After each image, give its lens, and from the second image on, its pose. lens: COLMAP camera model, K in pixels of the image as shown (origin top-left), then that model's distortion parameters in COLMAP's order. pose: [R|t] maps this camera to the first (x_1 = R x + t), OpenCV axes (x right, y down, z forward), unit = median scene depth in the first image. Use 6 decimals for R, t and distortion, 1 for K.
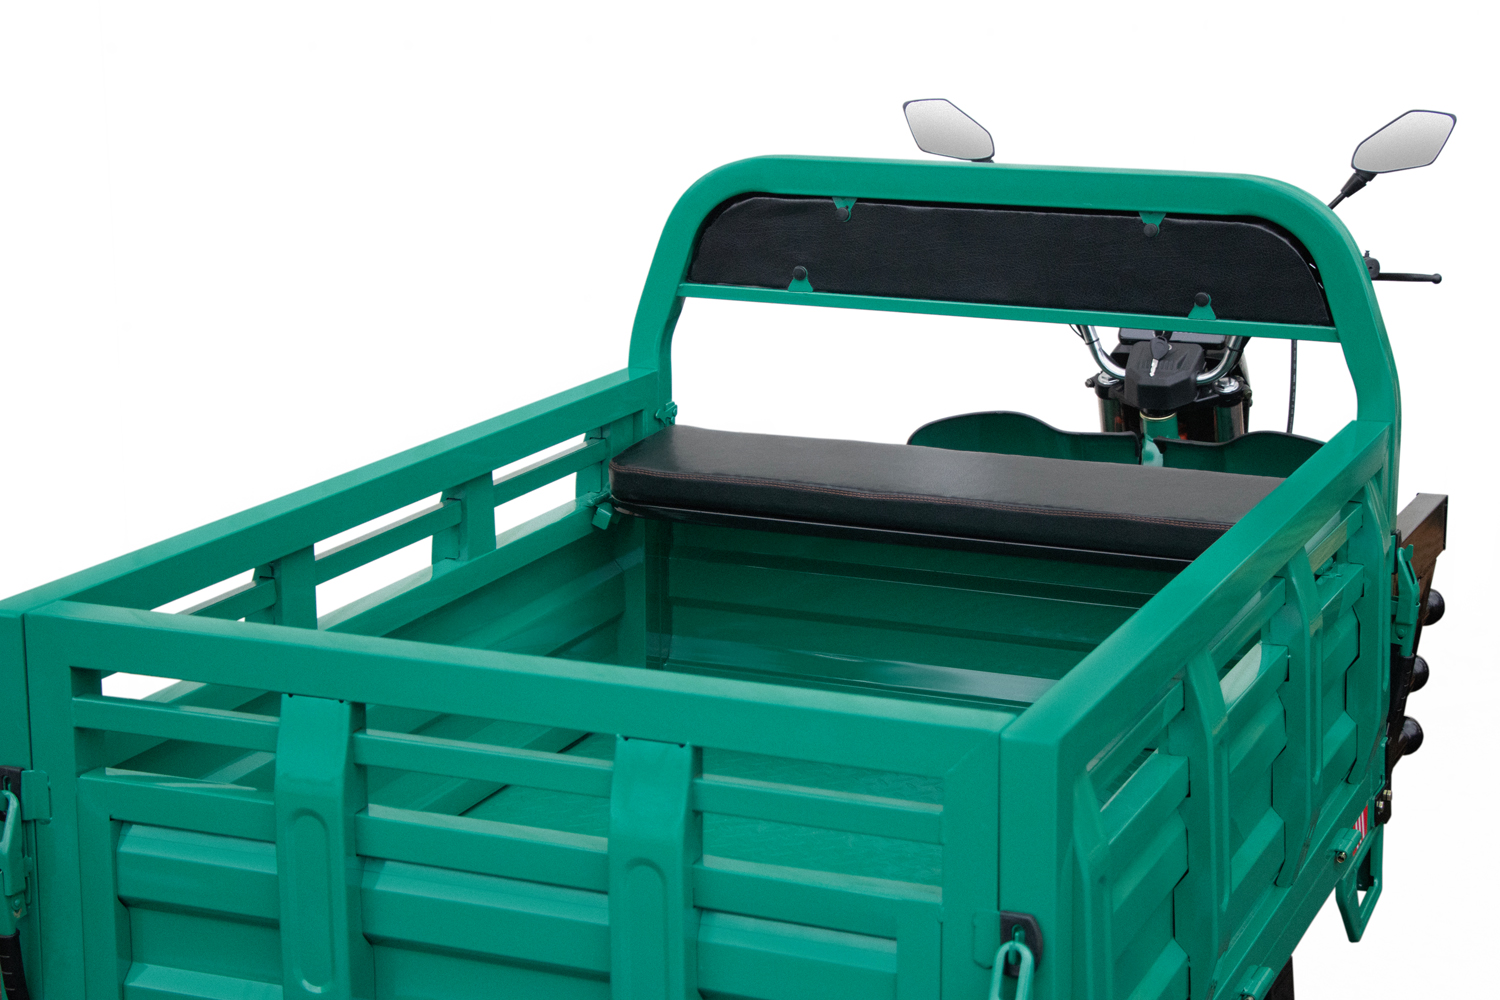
lens RADIAL K [[2858.0, 0, 750.0], [0, 2858.0, 500.0], [0, 0, 1]] dist [0.060920, 0.438369]
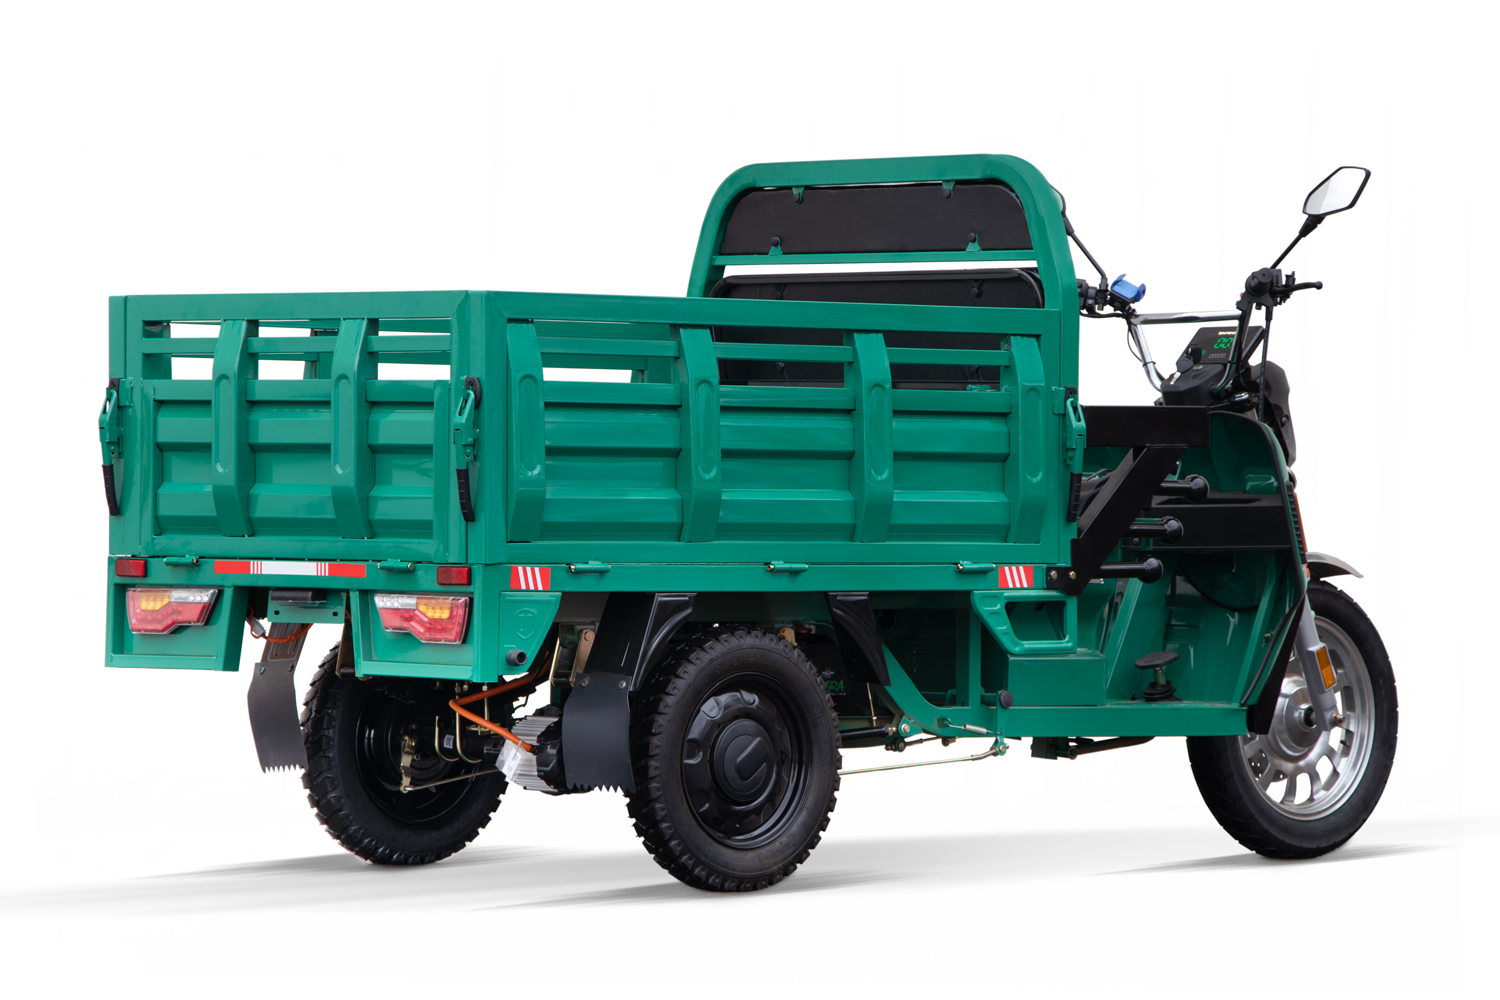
lens RADIAL K [[7469.7, 0, 750.0], [0, 7469.7, 500.0], [0, 0, 1]] dist [1.083600, -12.516698]
pose [[0.904843, 0.010673, -0.425611, 1.710811], [-0.108089, 0.972690, -0.205403, 0.874230], [0.411796, 0.231861, 0.881286, -2.443533]]
